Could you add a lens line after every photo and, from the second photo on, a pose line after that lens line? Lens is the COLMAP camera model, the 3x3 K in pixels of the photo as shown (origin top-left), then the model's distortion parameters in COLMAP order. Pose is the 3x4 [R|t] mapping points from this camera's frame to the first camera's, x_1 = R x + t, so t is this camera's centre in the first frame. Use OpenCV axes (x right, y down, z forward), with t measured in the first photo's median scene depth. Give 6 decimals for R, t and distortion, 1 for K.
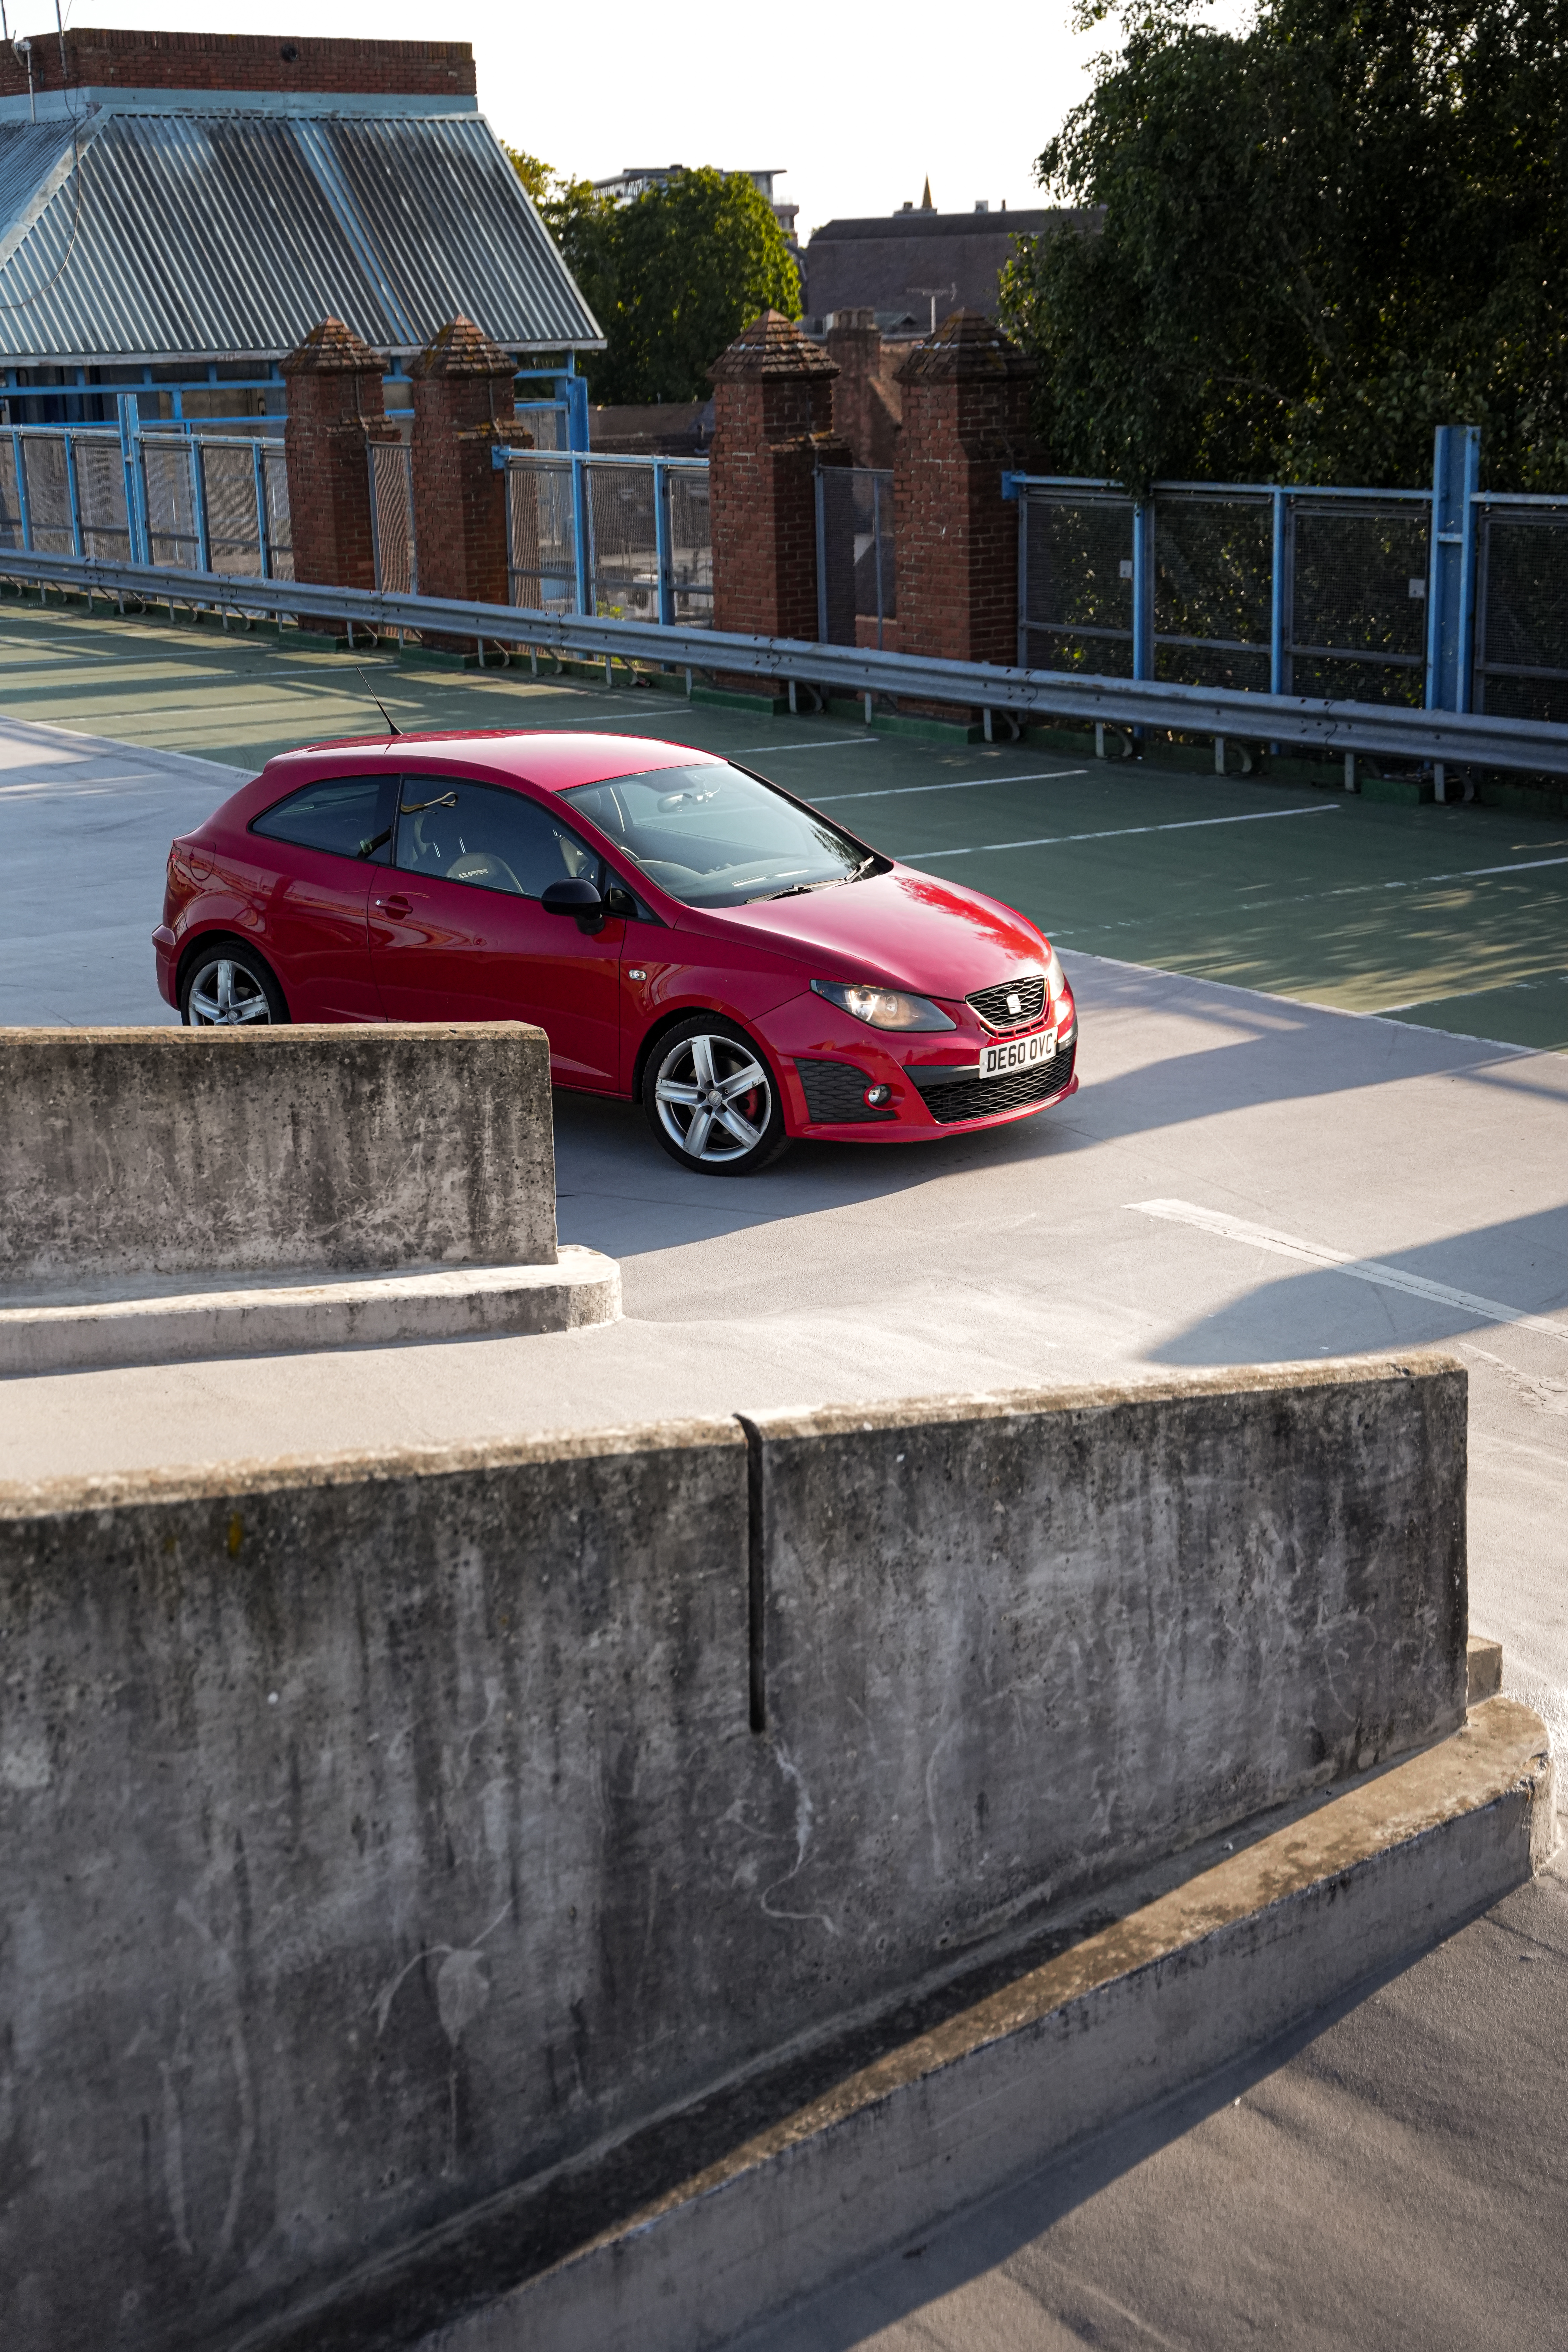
lens RADIAL K [[3419.4, 0, 767.7], [0, 3419.4, 1170.3], [0, 0, 1]] dist [0.066989, 0.450872]
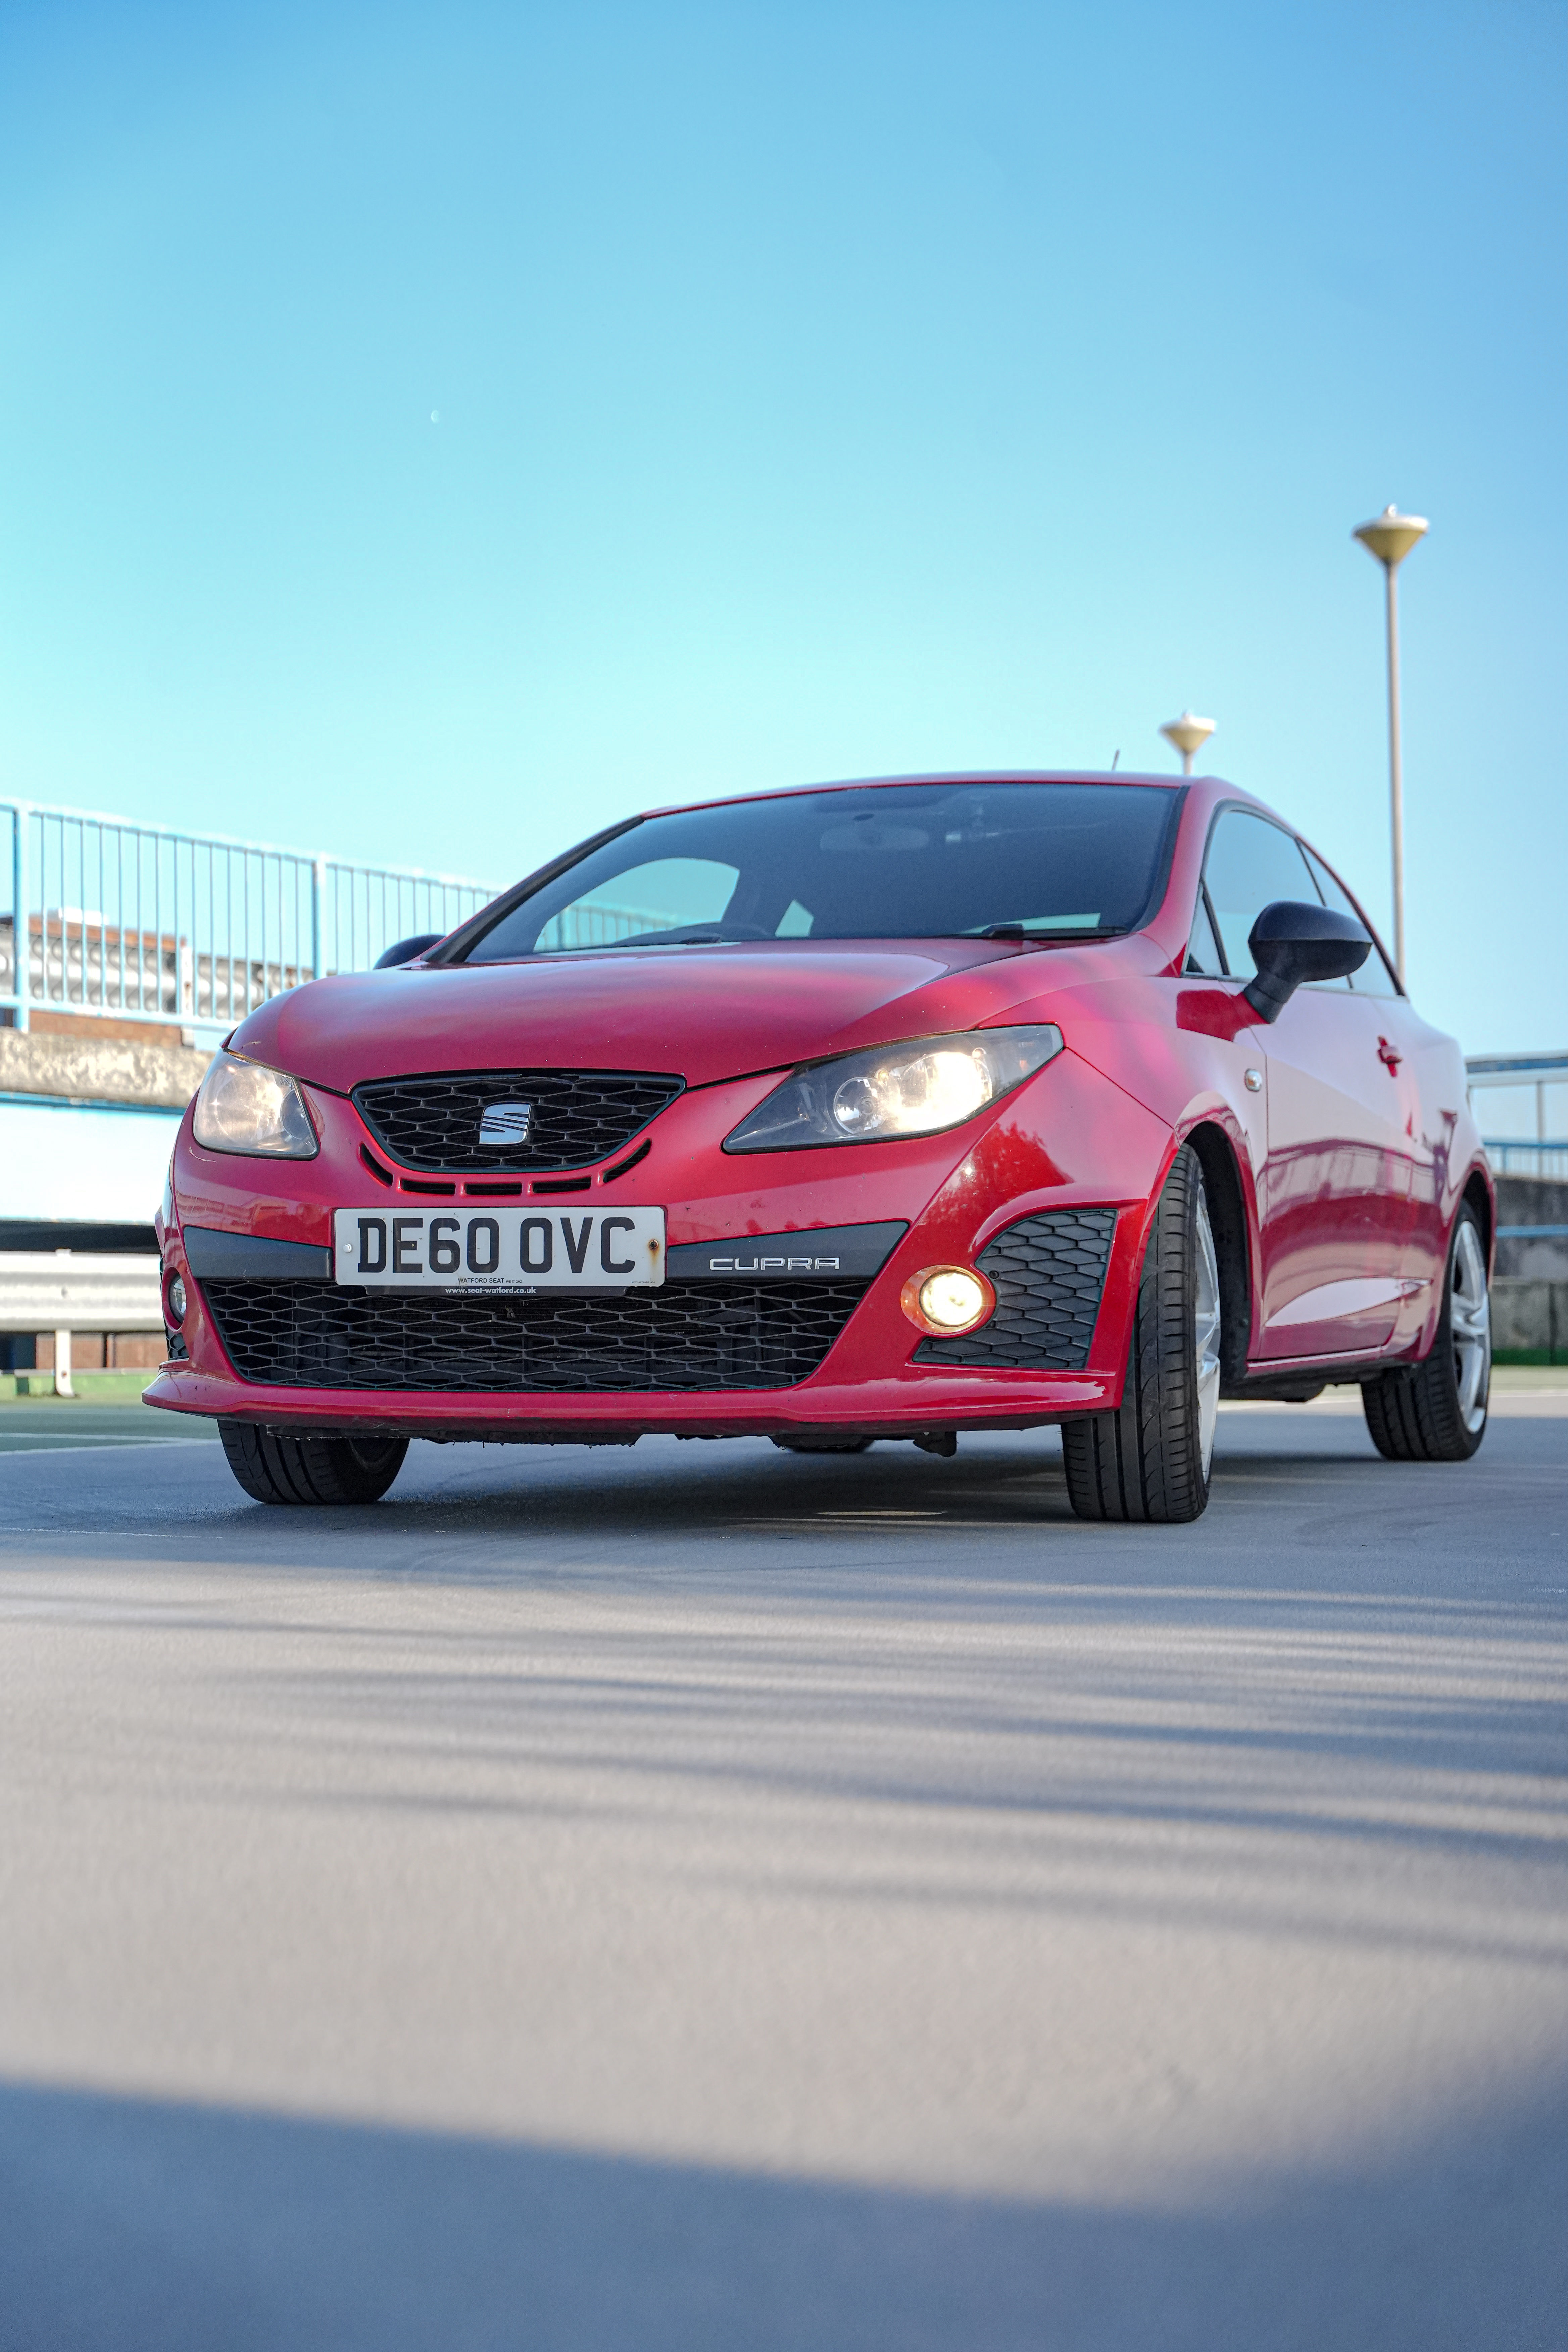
lens RADIAL K [[3419.9, 0, 770.3], [0, 3419.9, 1180.8], [0, 0, 1]] dist [0.072217, 0.411836]
pose [[0.279900, -0.037791, -0.959285, 0.457655], [-0.237887, 0.965332, -0.107440, -0.007564], [0.930089, 0.258274, 0.261207, 0.934237]]
